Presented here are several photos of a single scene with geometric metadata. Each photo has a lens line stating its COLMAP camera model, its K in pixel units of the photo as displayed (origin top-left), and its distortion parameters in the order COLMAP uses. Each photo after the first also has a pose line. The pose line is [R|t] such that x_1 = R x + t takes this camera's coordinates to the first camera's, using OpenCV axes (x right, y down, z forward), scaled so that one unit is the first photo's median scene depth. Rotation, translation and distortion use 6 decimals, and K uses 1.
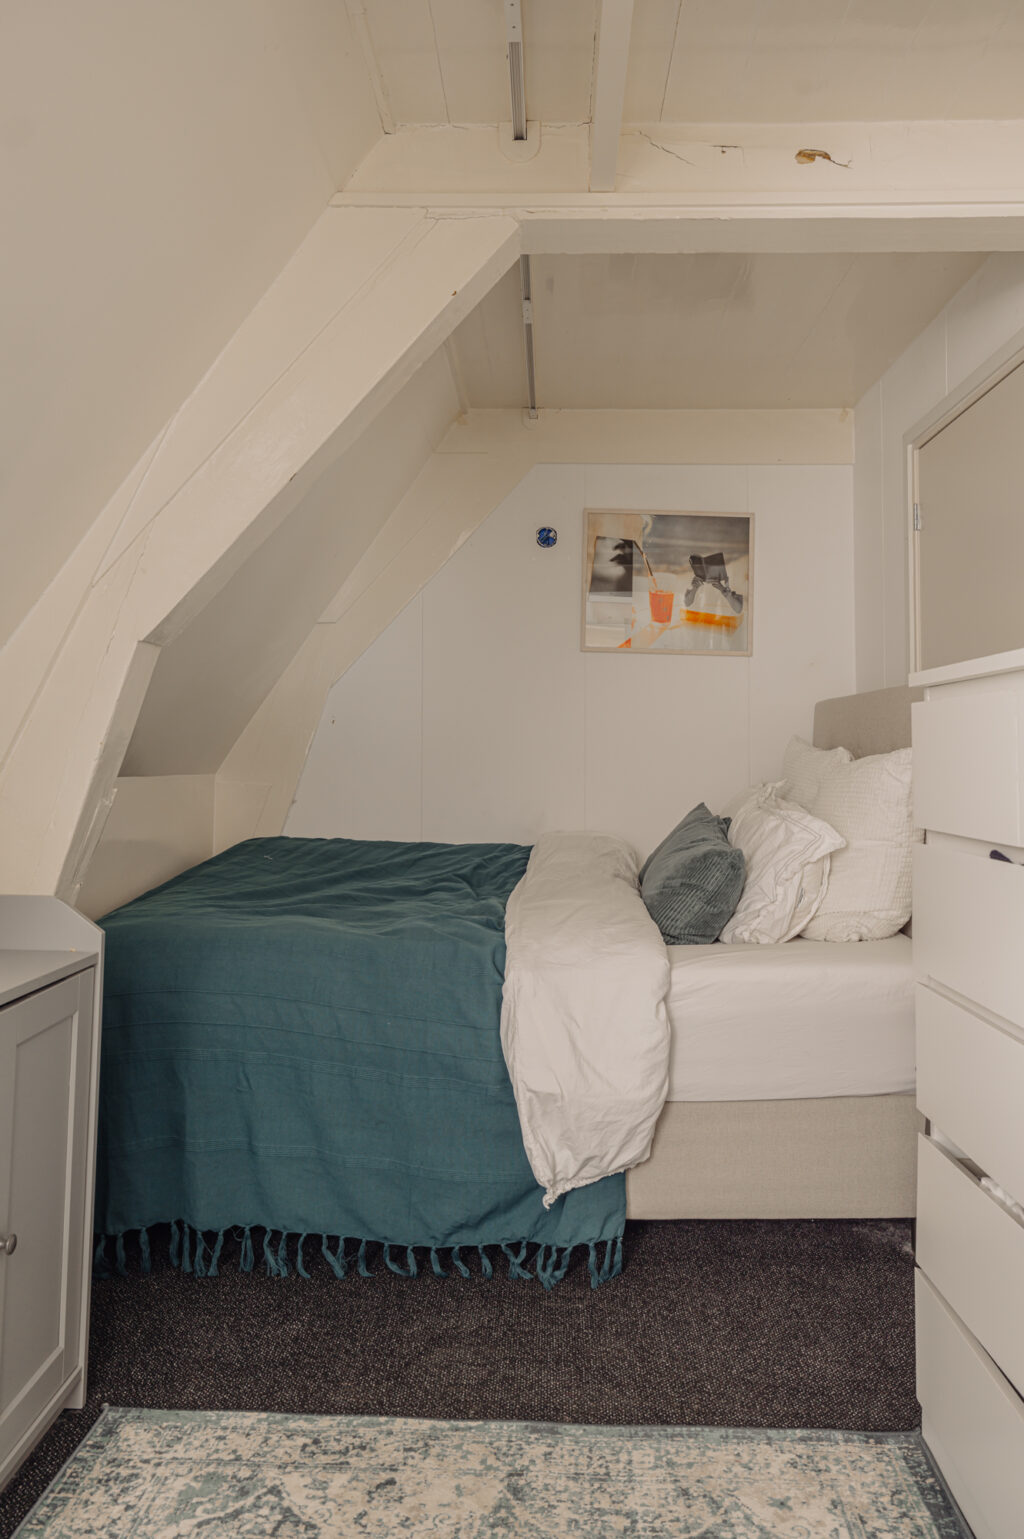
lens RADIAL K [[1120.3, 0, 537.4], [0, 1120.3, 702.1], [0, 0, 1]] dist [0.001998, 0.000071]
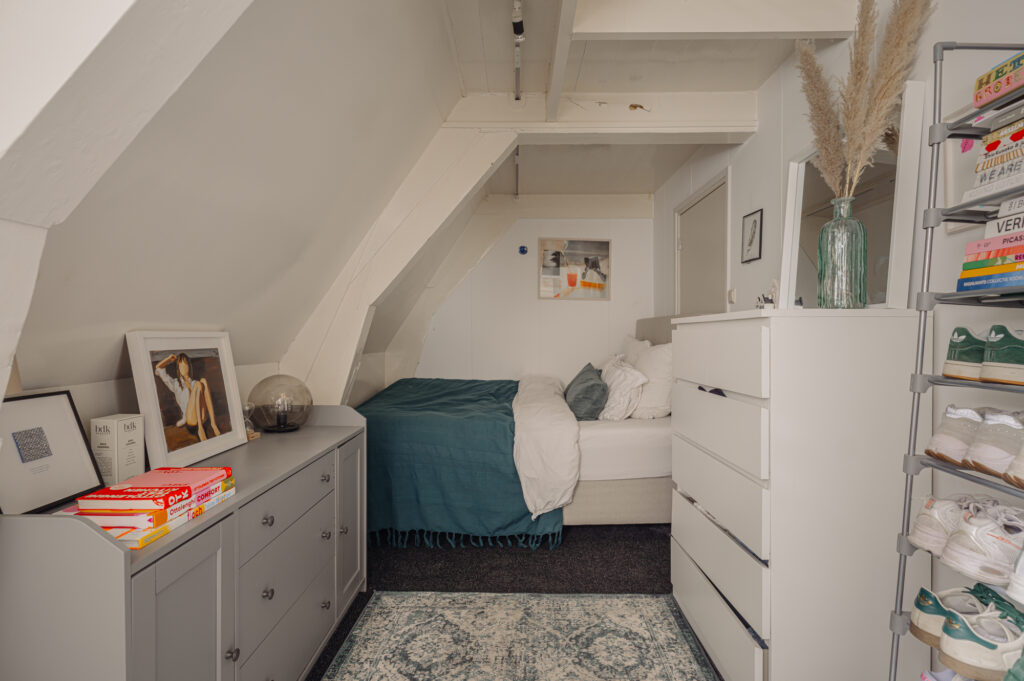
lens RADIAL K [[524.0, 0, 510.3], [0, 524.0, 340.8], [0, 0, 1]] dist [0.003046, 0.000182]
pose [[0.999936, -0.010432, 0.004329, -0.043266], [0.010143, 0.998018, 0.062113, -0.043889], [-0.004969, -0.062065, 0.998060, -0.190100]]
